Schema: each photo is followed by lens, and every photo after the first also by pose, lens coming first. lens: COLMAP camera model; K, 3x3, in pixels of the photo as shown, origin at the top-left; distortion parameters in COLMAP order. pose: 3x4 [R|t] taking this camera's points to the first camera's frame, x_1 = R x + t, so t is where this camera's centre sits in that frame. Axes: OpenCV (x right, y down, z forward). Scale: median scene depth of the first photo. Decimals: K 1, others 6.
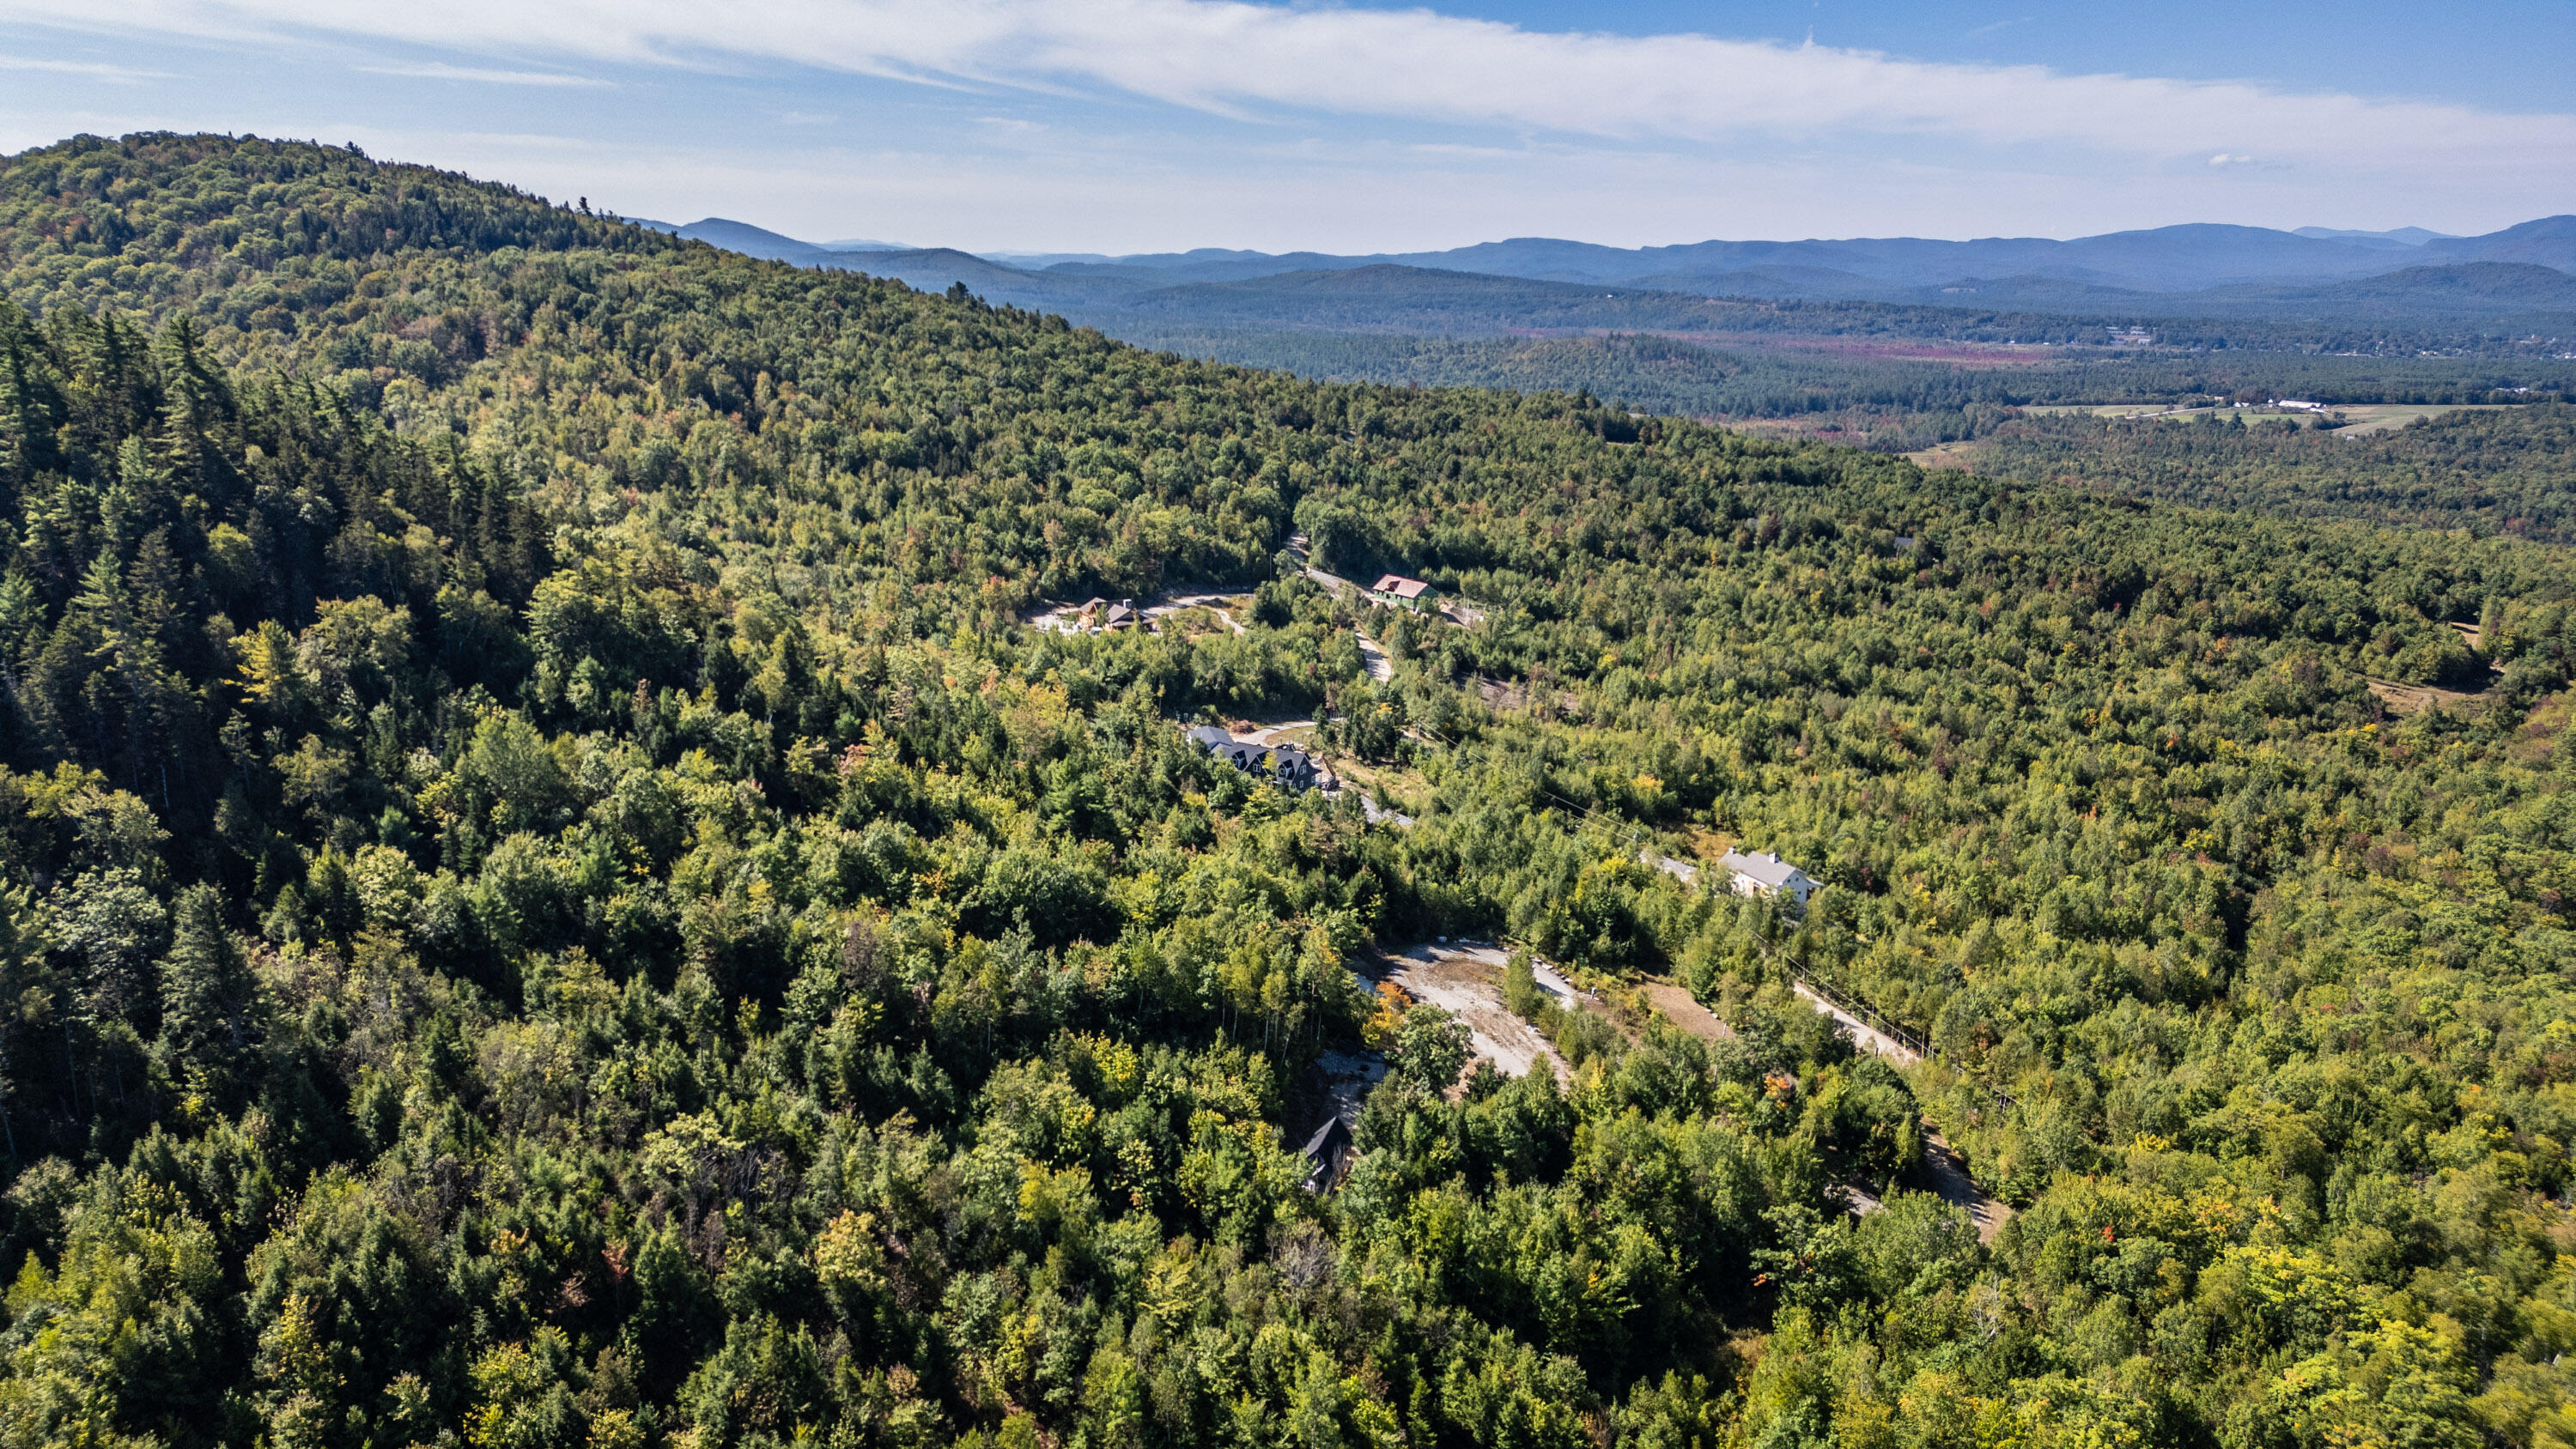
lens RADIAL K [[1785.9, 0, 1292.7], [0, 1785.9, 749.9], [0, 0, 1]] dist [0.063633, -0.059863]
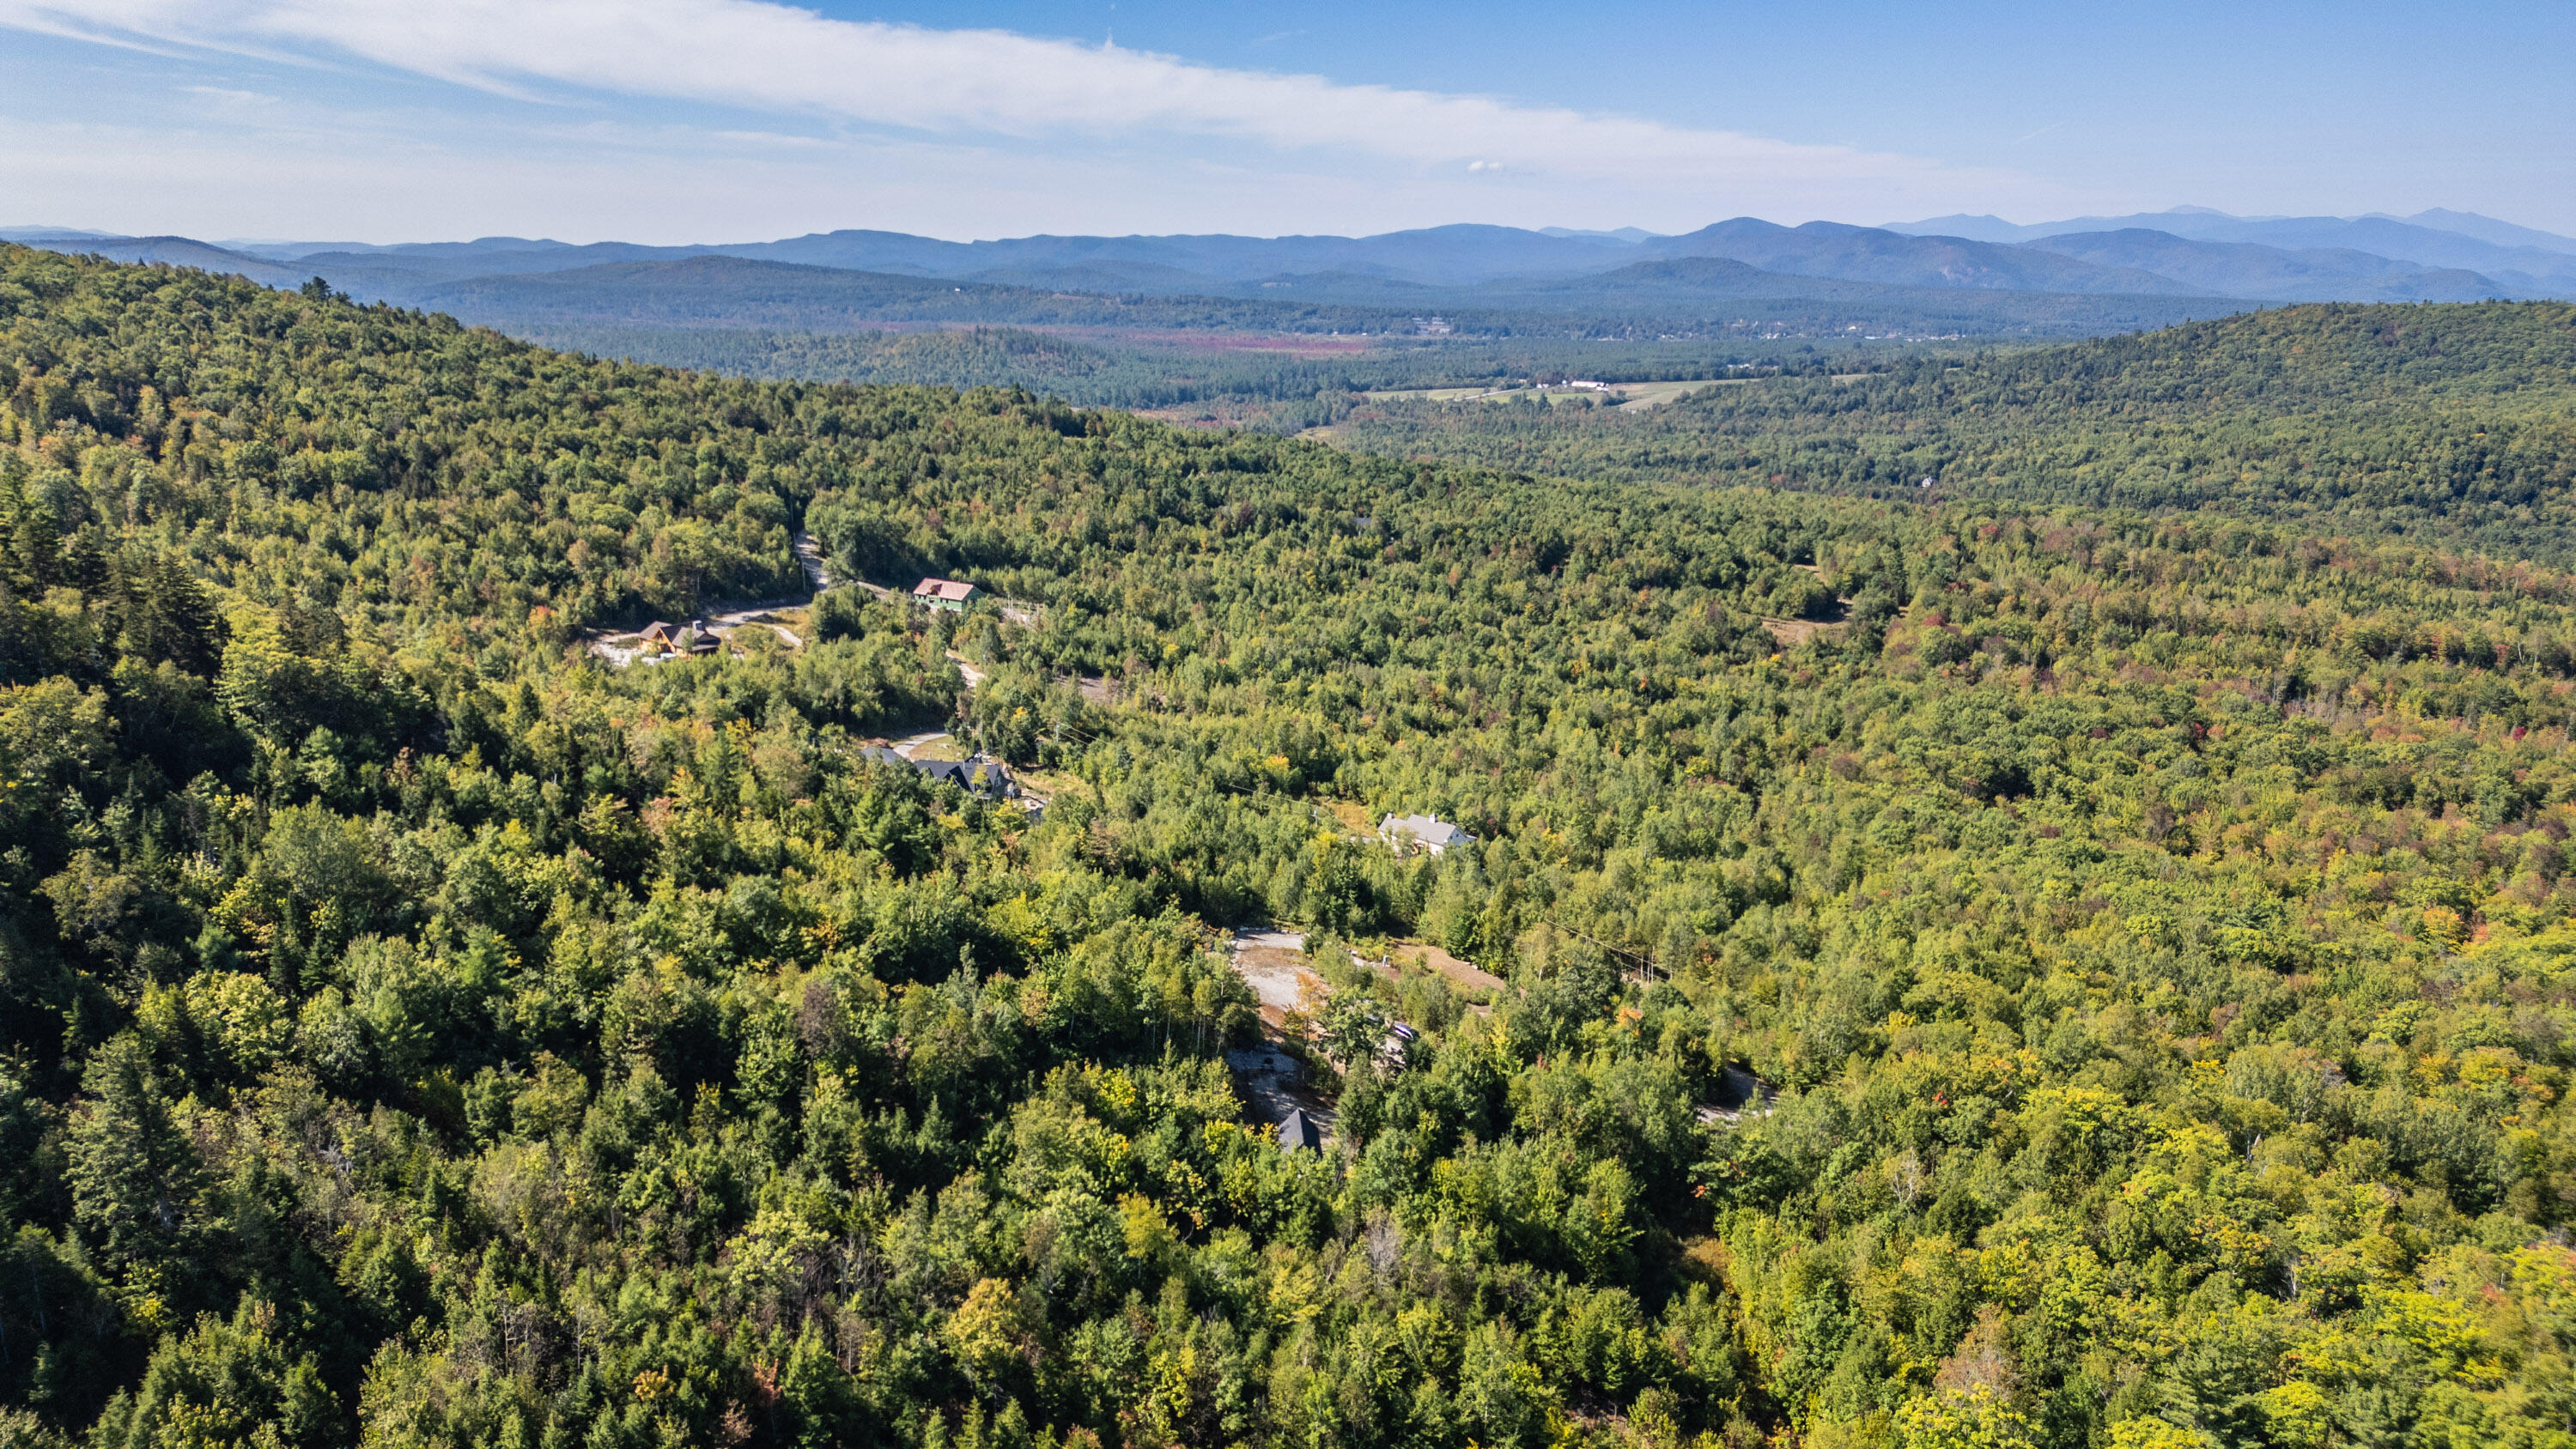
lens RADIAL K [[1785.9, 0, 1295.5], [0, 1785.9, 747.9], [0, 0, 1]] dist [0.063633, -0.059863]
pose [[0.935842, -0.095009, 0.339372, -0.093030], [0.094194, 0.995374, 0.018913, -0.005511], [-0.339599, 0.014267, 0.940462, 0.013952]]
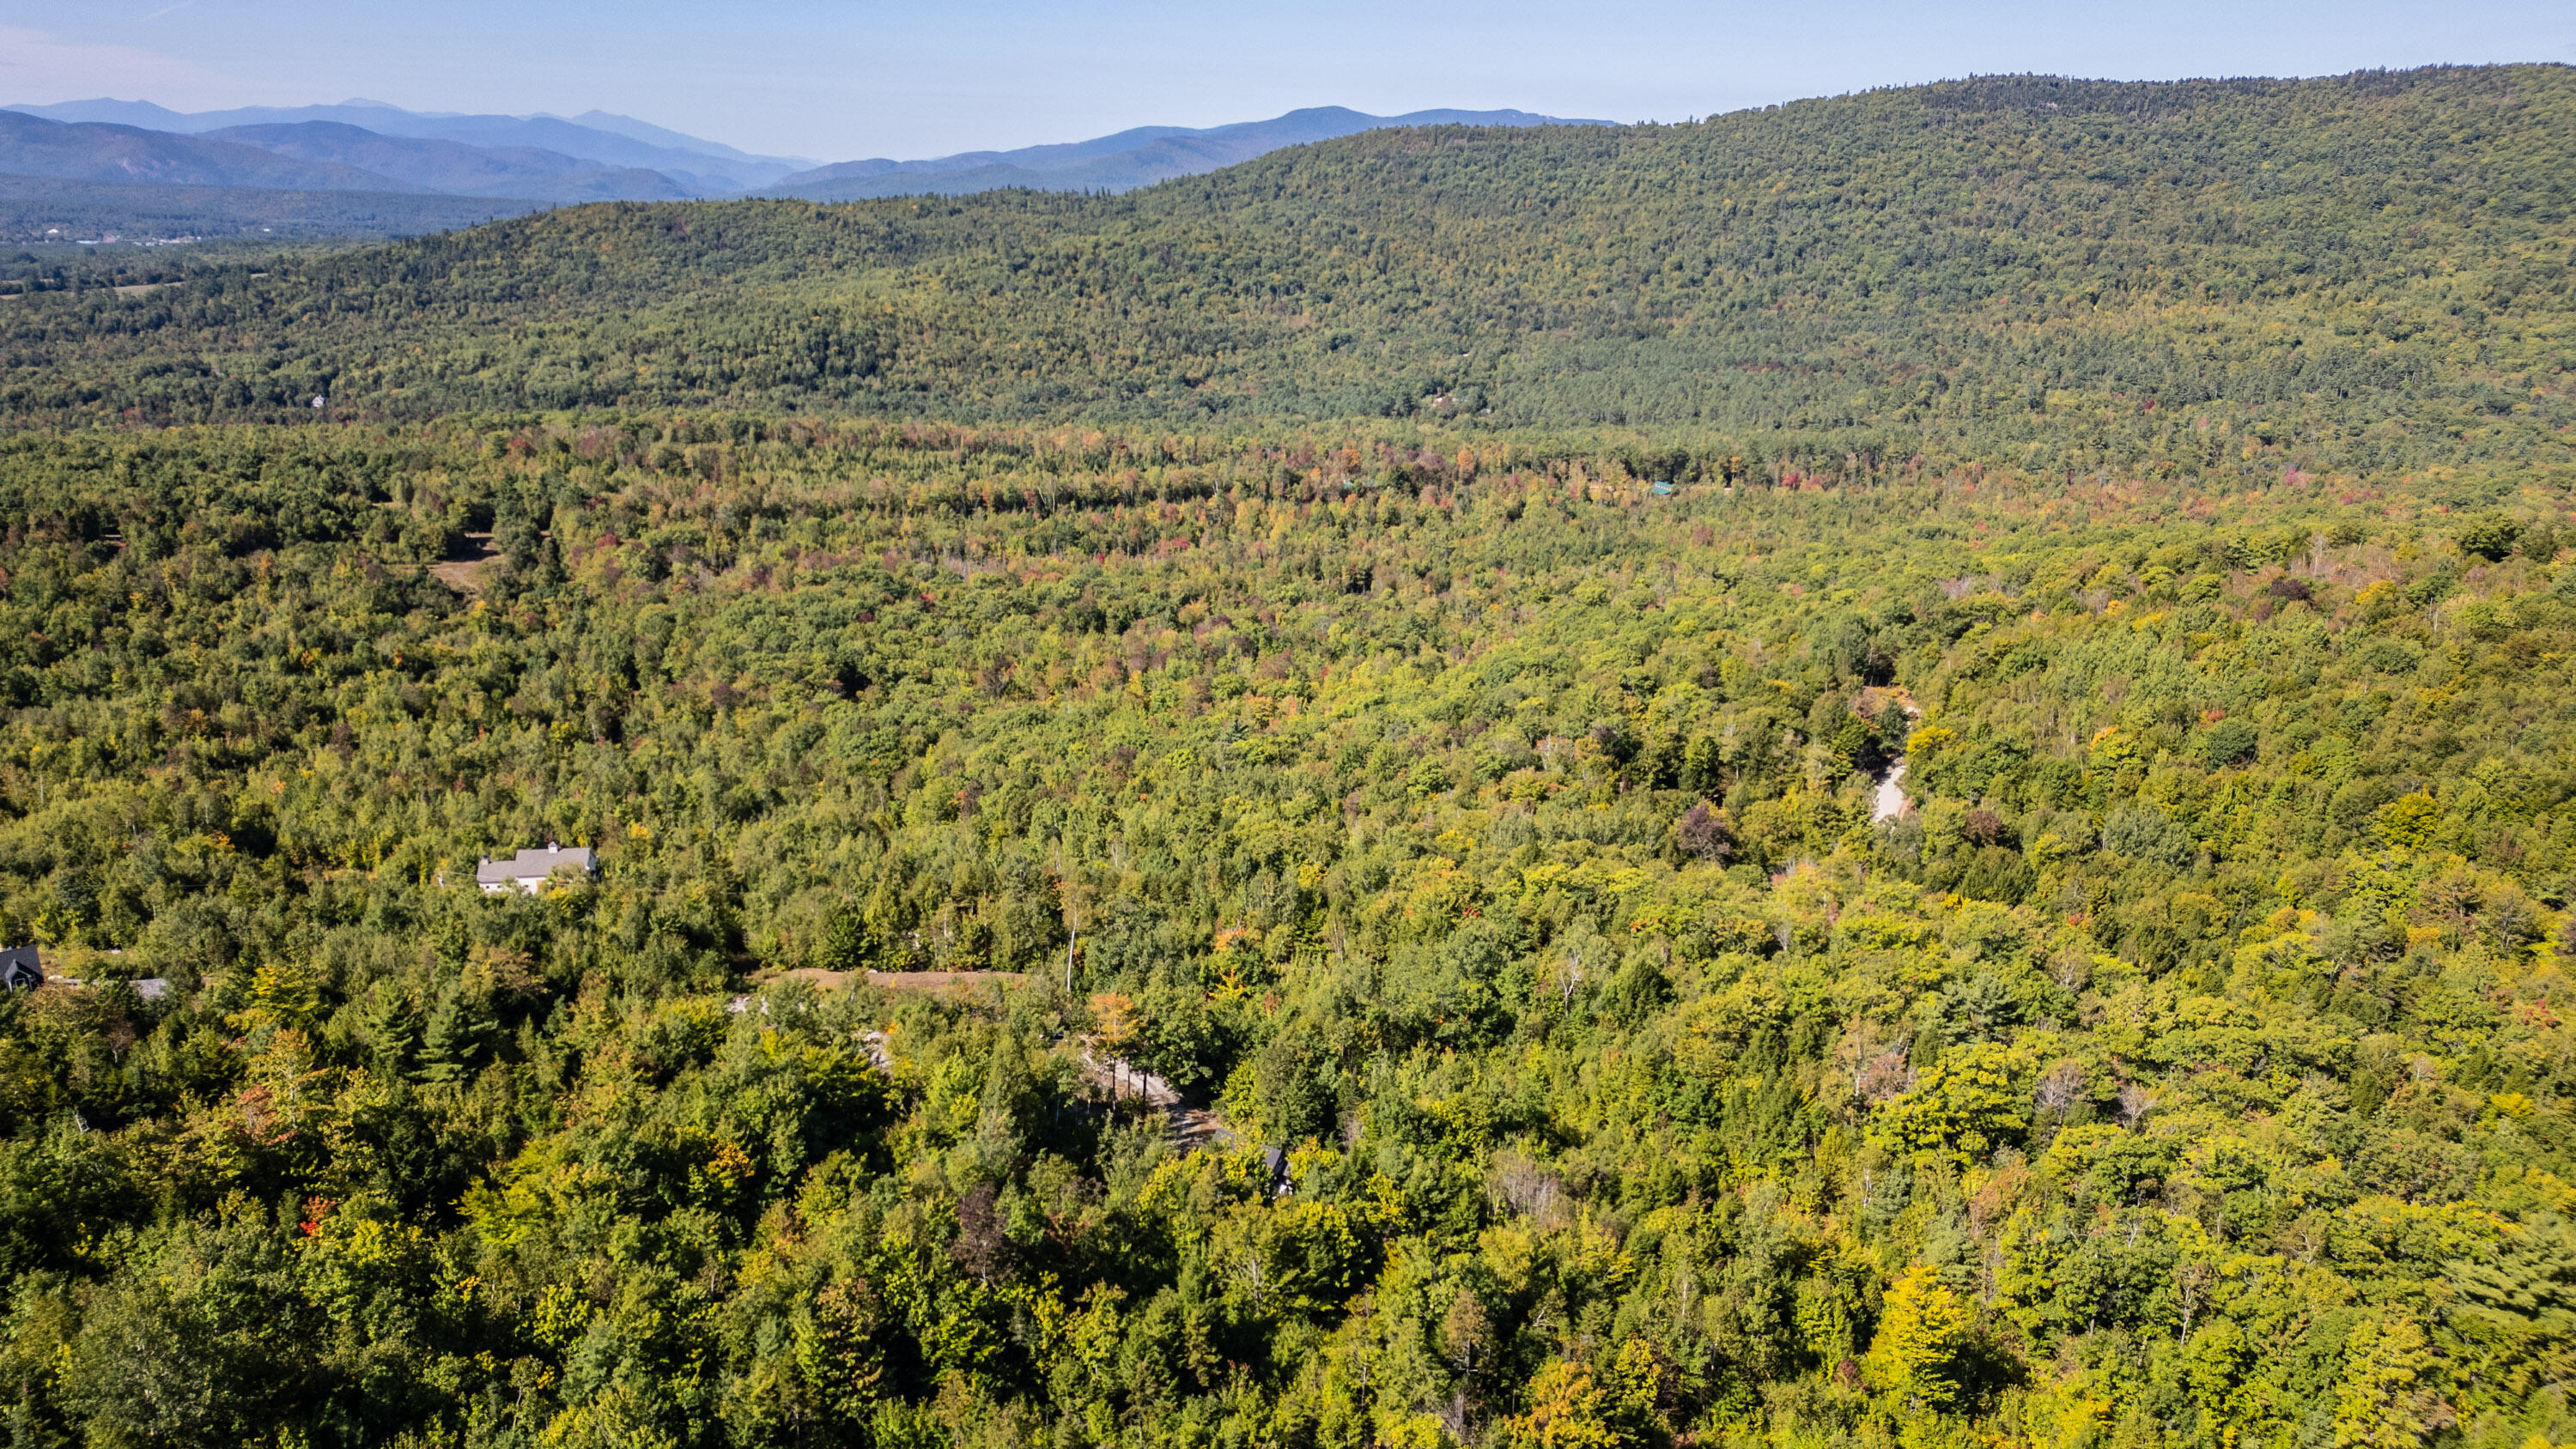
lens RADIAL K [[1785.9, 0, 1284.2], [0, 1785.9, 735.5], [0, 0, 1]] dist [0.063633, -0.059863]
pose [[0.313478, -0.290645, 0.904023, -0.228279], [0.243831, 0.944726, 0.219180, -0.055440], [-0.917757, 0.151721, 0.367019, 0.186280]]
